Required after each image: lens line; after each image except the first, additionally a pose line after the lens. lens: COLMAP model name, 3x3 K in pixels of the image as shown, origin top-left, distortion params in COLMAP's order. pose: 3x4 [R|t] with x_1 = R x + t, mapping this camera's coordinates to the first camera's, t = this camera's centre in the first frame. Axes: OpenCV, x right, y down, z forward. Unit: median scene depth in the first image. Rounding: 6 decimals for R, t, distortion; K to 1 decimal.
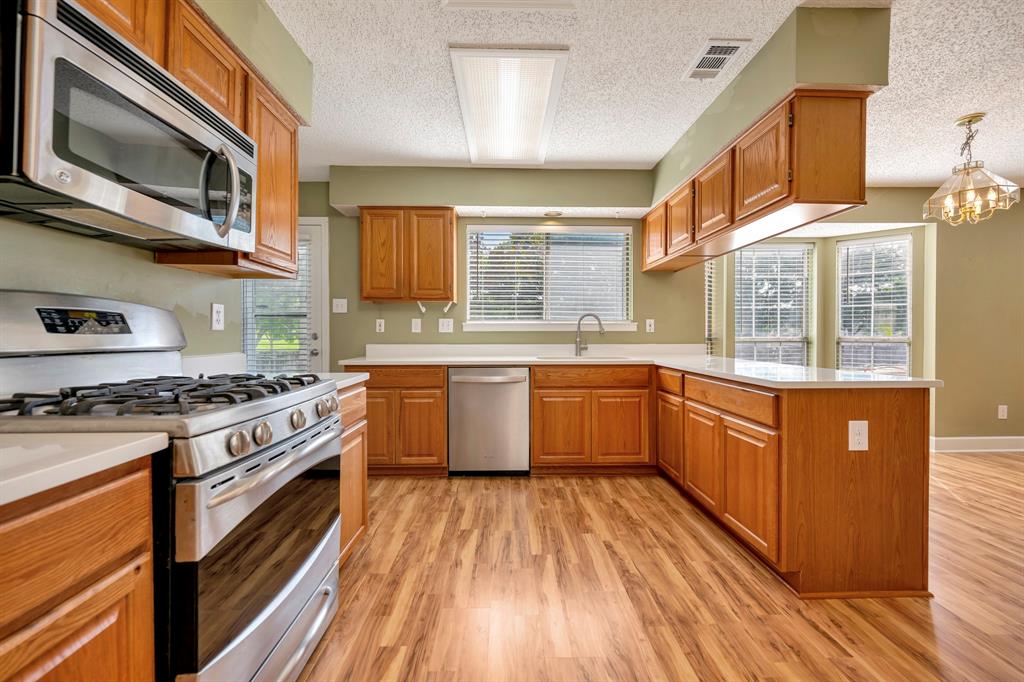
lens RADIAL K [[423.9, 0, 515.3], [0, 423.9, 334.8], [0, 0, 1]] dist [-0.000519, -0.000121]
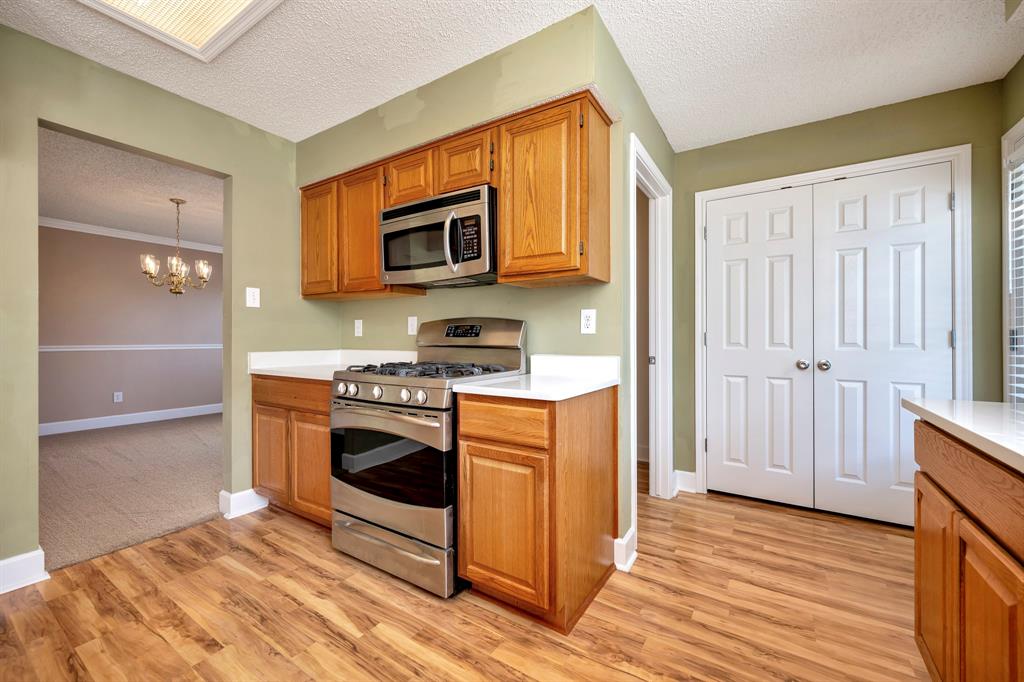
lens RADIAL K [[410.3, 0, 512.0], [0, 410.3, 341.0], [0, 0, 1]] dist [-0.000121, -0.000058]
pose [[-0.562136, 0.003523, -0.827037, 0.305027], [-0.005372, 0.999954, 0.007910, -0.002567], [0.827027, 0.008889, -0.562092, 1.573652]]
